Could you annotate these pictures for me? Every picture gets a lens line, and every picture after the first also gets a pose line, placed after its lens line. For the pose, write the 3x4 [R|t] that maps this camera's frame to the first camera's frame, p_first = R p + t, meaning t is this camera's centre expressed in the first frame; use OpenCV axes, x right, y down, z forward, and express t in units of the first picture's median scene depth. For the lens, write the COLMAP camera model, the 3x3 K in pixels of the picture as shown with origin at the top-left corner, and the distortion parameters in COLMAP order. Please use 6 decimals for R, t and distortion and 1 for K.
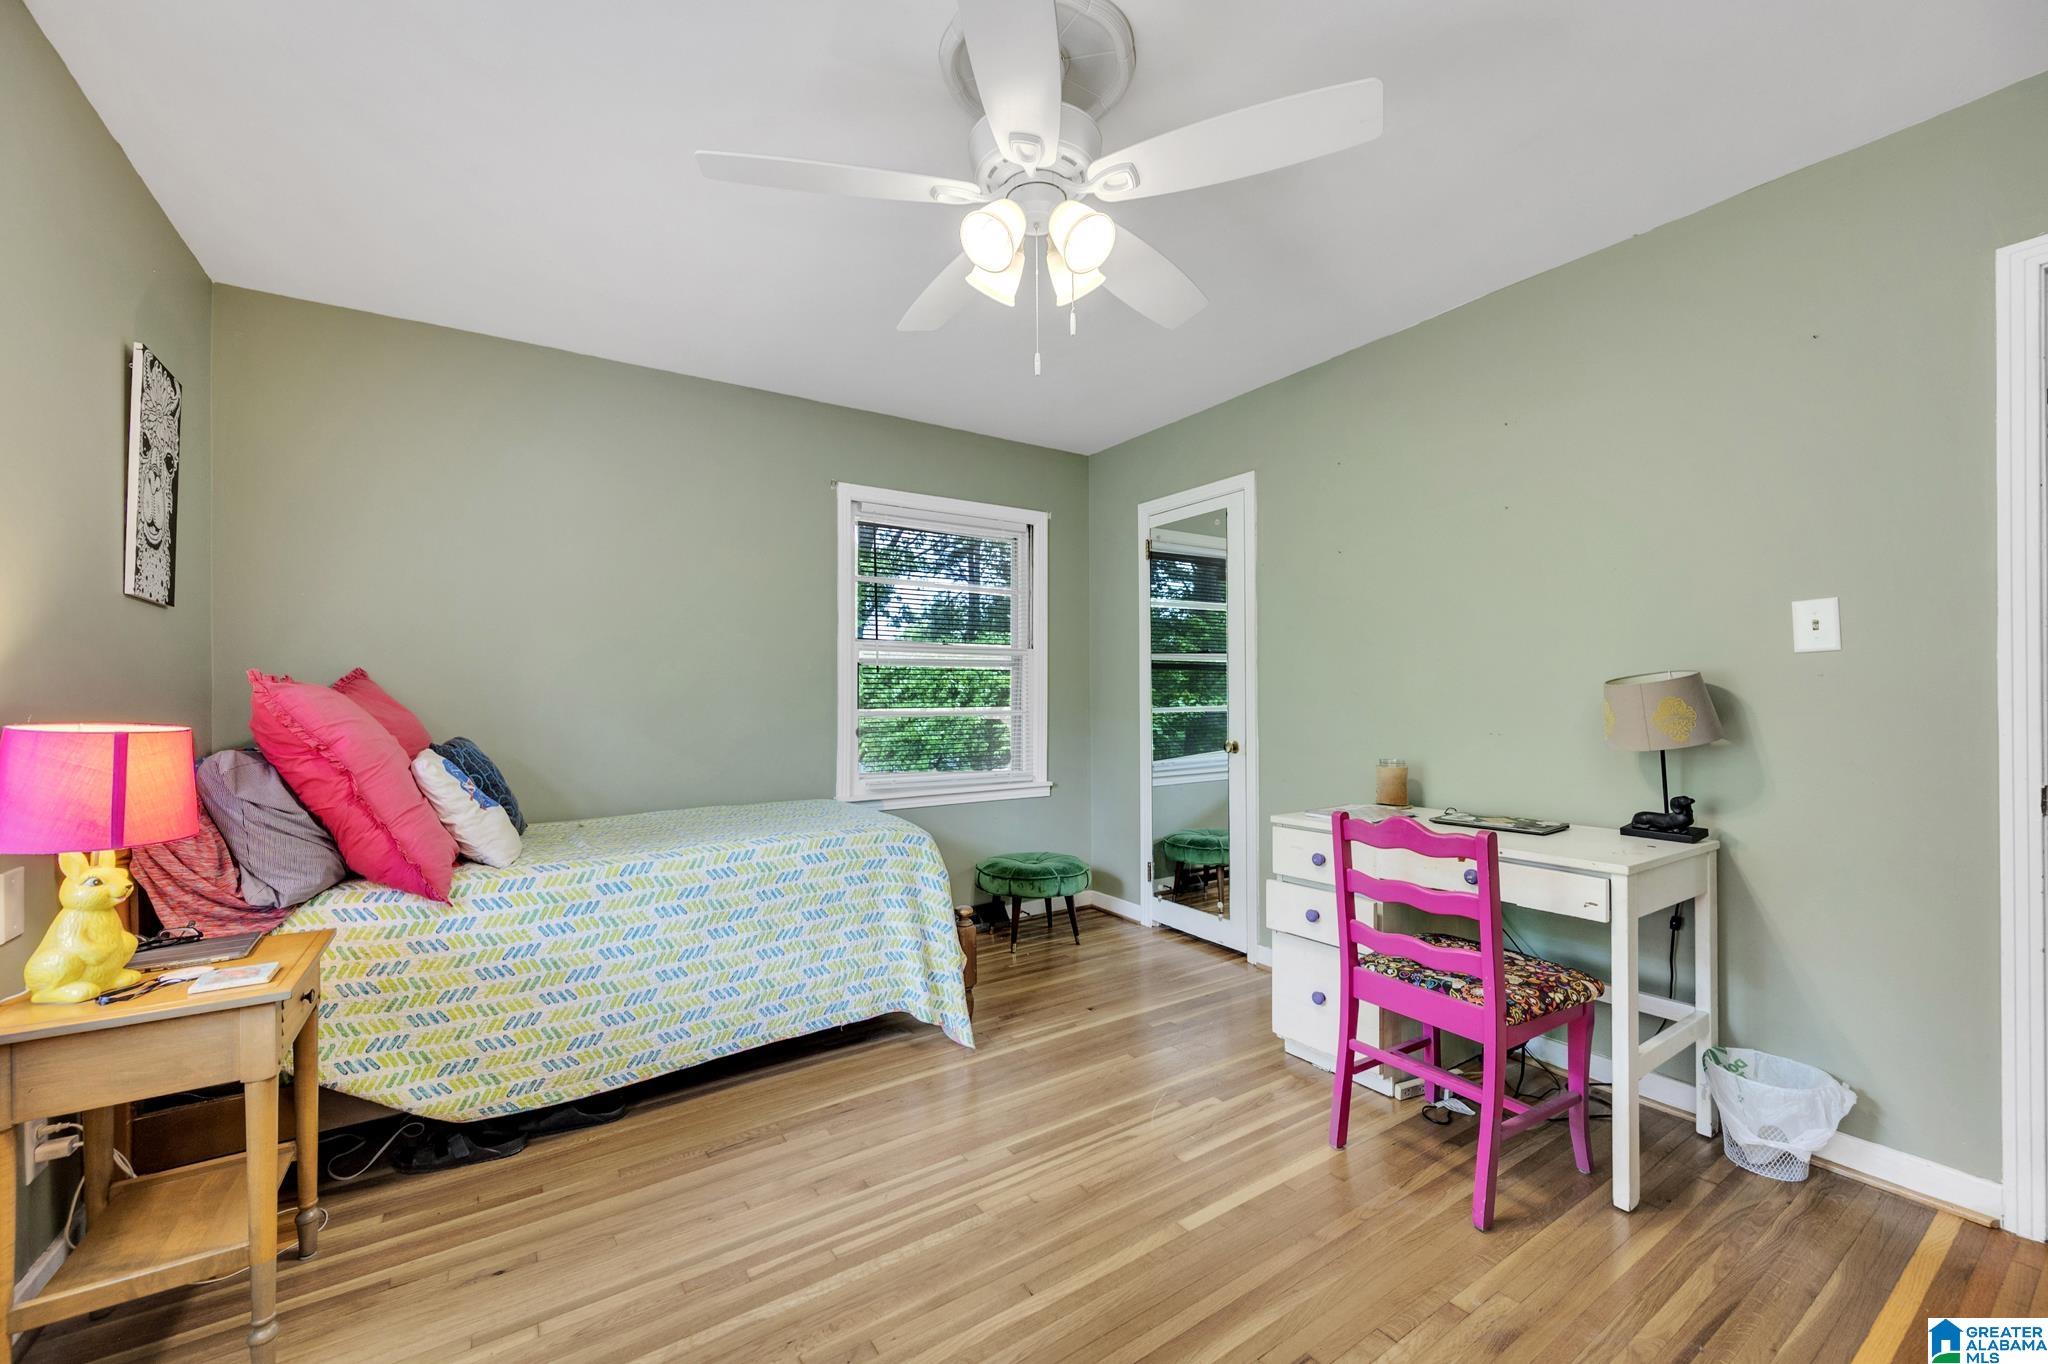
lens RADIAL K [[796.9, 0, 1026.8], [0, 796.9, 689.0], [0, 0, 1]] dist [0.001526, 0.000040]
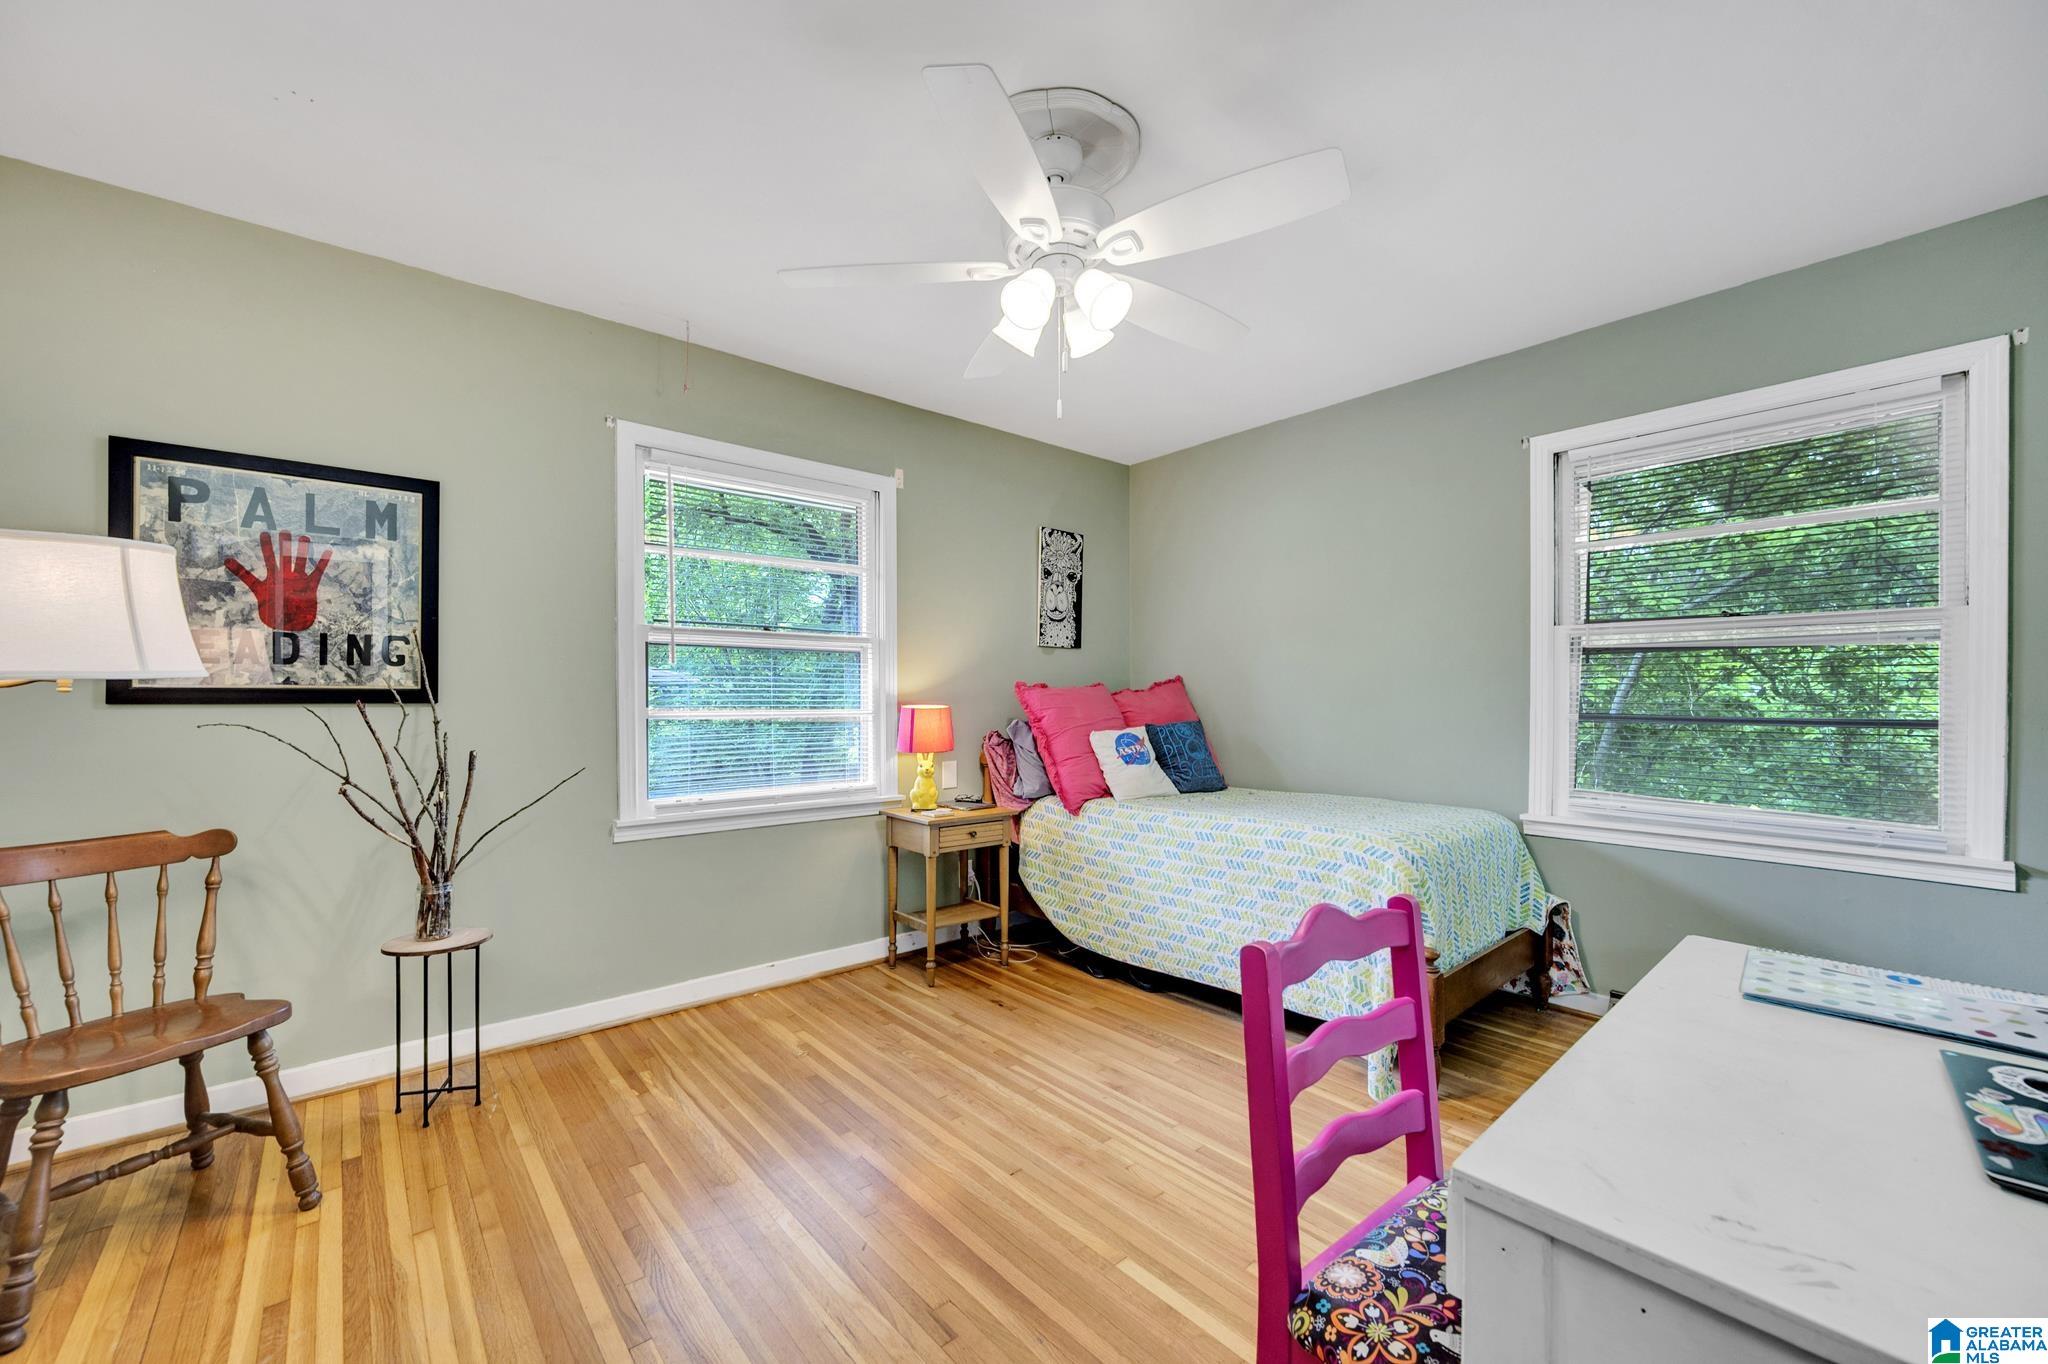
lens RADIAL K [[796.9, 0, 1028.8], [0, 796.9, 687.9], [0, 0, 1]] dist [0.001526, 0.000040]
pose [[0.134368, -0.003346, -0.990926, 0.912469], [0.010732, 0.999941, -0.001921, -0.001703], [0.990873, -0.010377, 0.134396, 0.631765]]
